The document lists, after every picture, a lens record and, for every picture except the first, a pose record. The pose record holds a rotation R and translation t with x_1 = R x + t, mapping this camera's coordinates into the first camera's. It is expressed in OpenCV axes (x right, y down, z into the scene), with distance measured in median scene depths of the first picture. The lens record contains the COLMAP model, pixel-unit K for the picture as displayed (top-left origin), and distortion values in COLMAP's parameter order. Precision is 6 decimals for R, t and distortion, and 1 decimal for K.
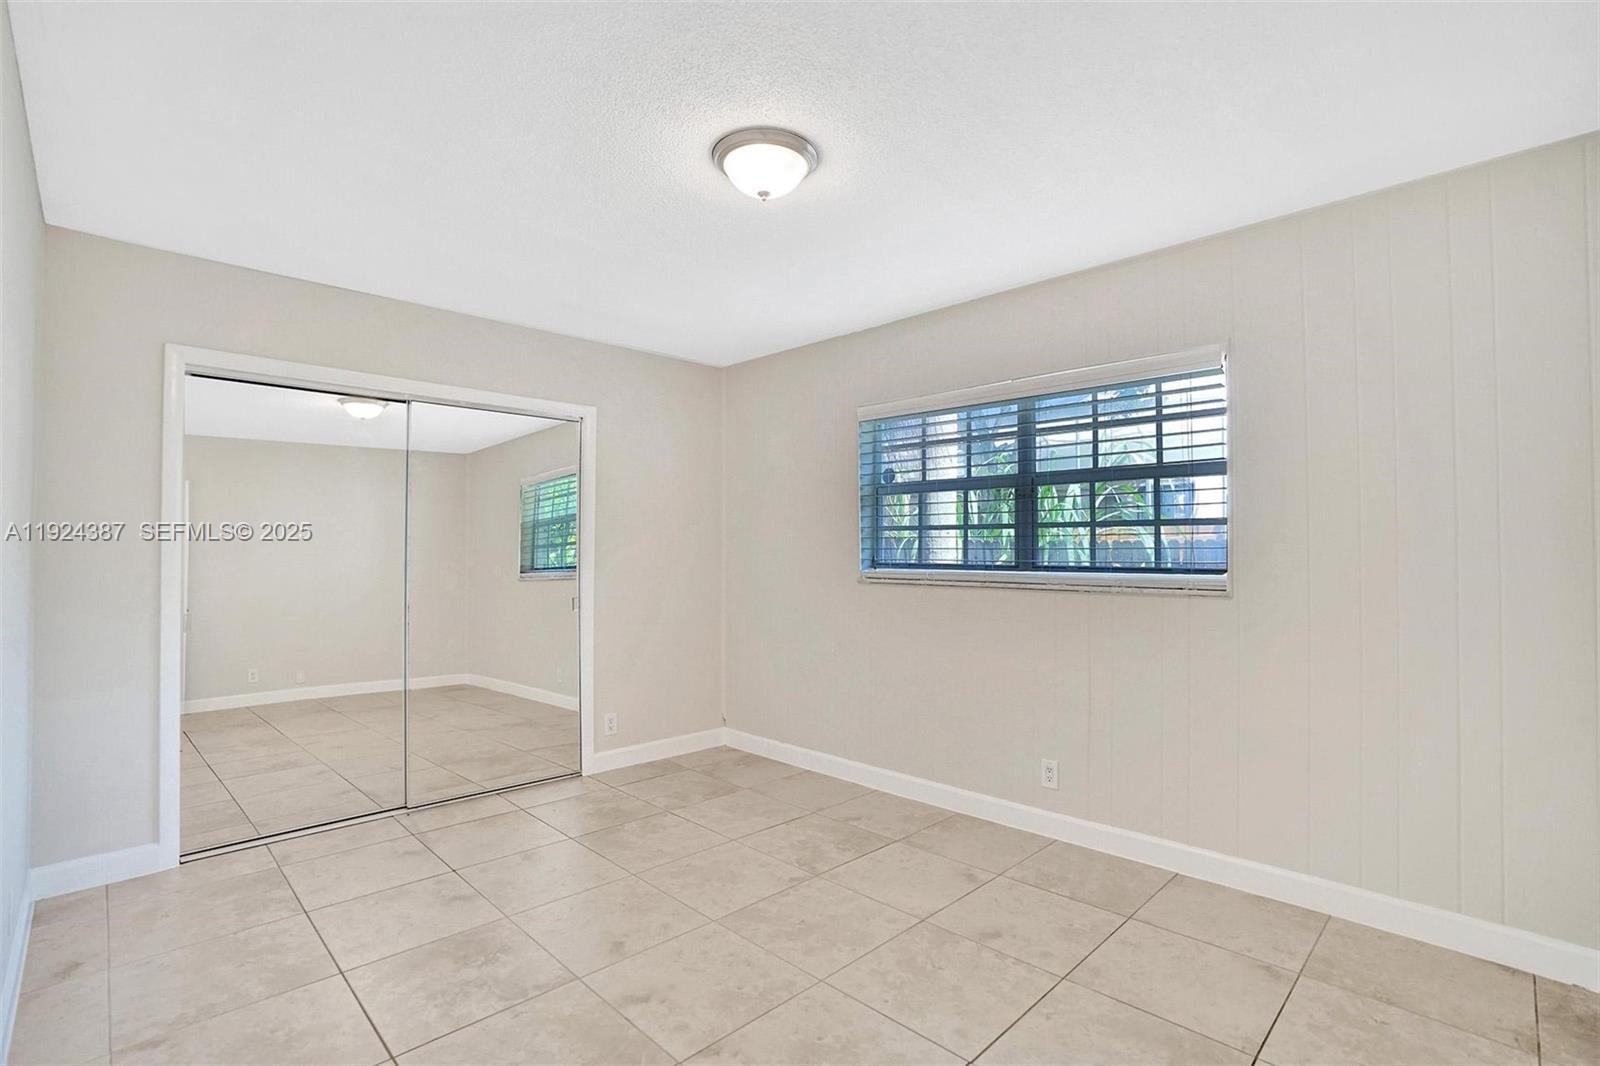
lens RADIAL K [[710.8, 0, 796.8], [0, 710.8, 550.9], [0, 0, 1]] dist [0.012759, -0.000080]
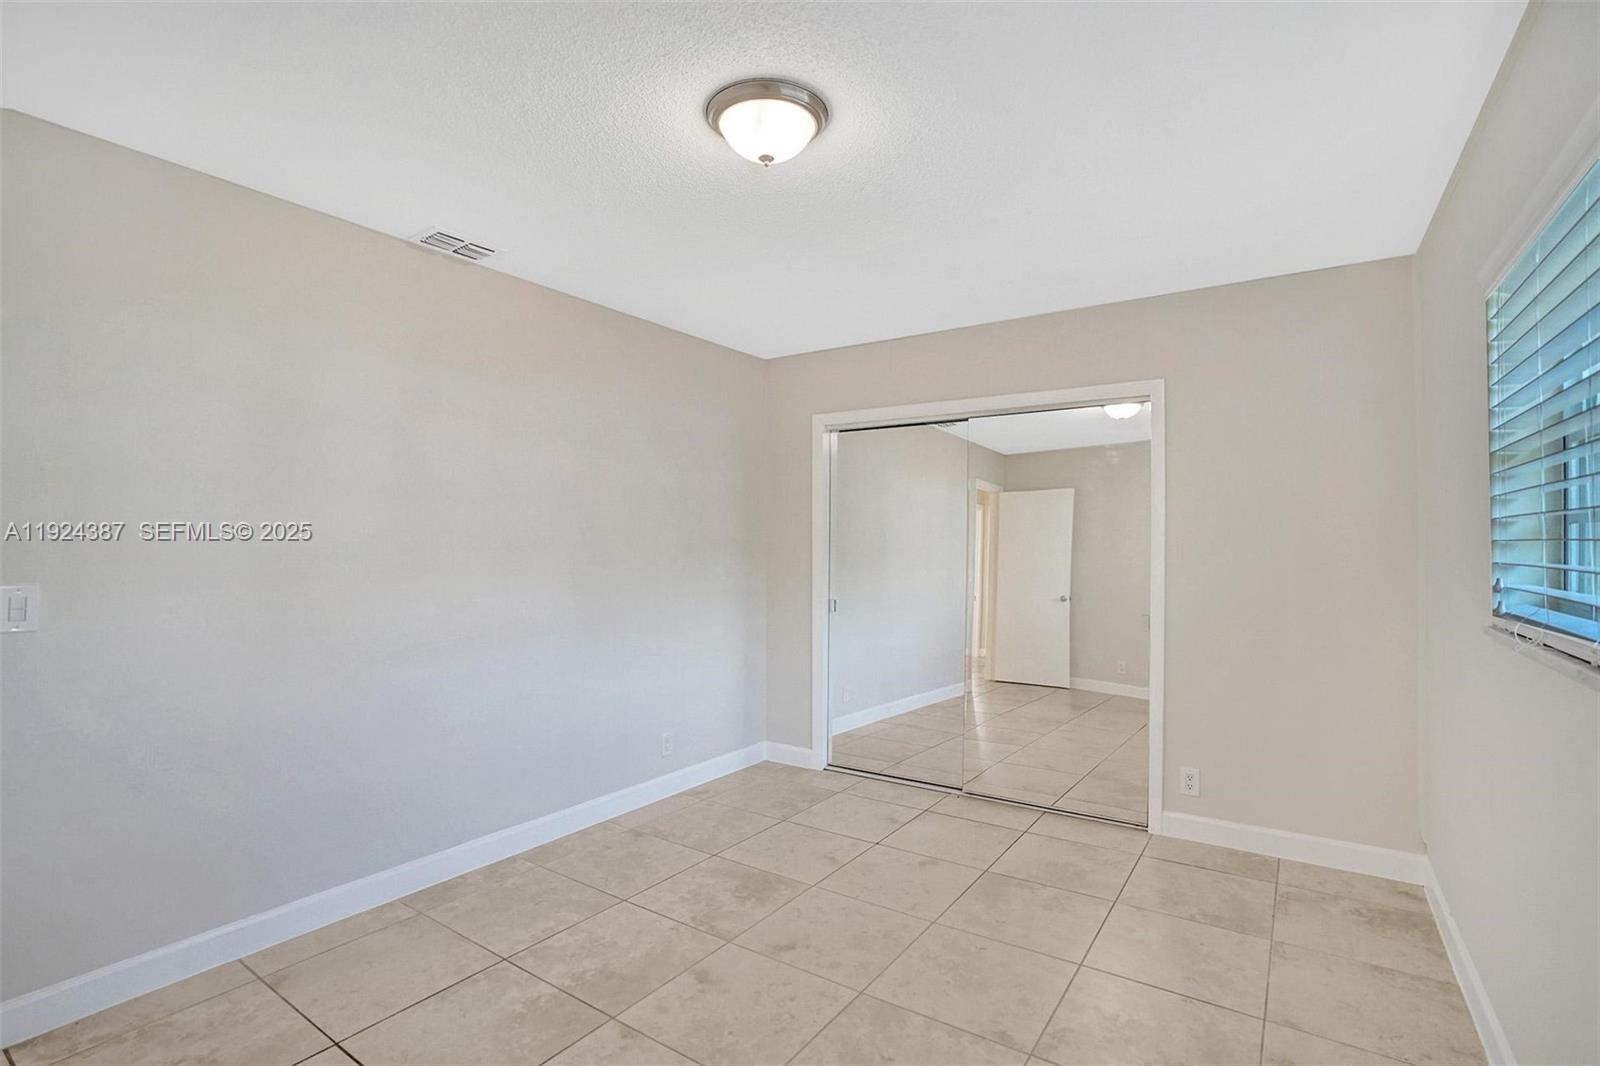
lens RADIAL K [[758.6, 0, 806.8], [0, 758.6, 537.5], [0, 0, 1]] dist [-0.057632, 0.025765]
pose [[0.210454, -0.025341, -0.977275, 0.536194], [0.007605, 0.999676, -0.024285, 0.003872], [0.977574, -0.002321, 0.210579, 0.548242]]
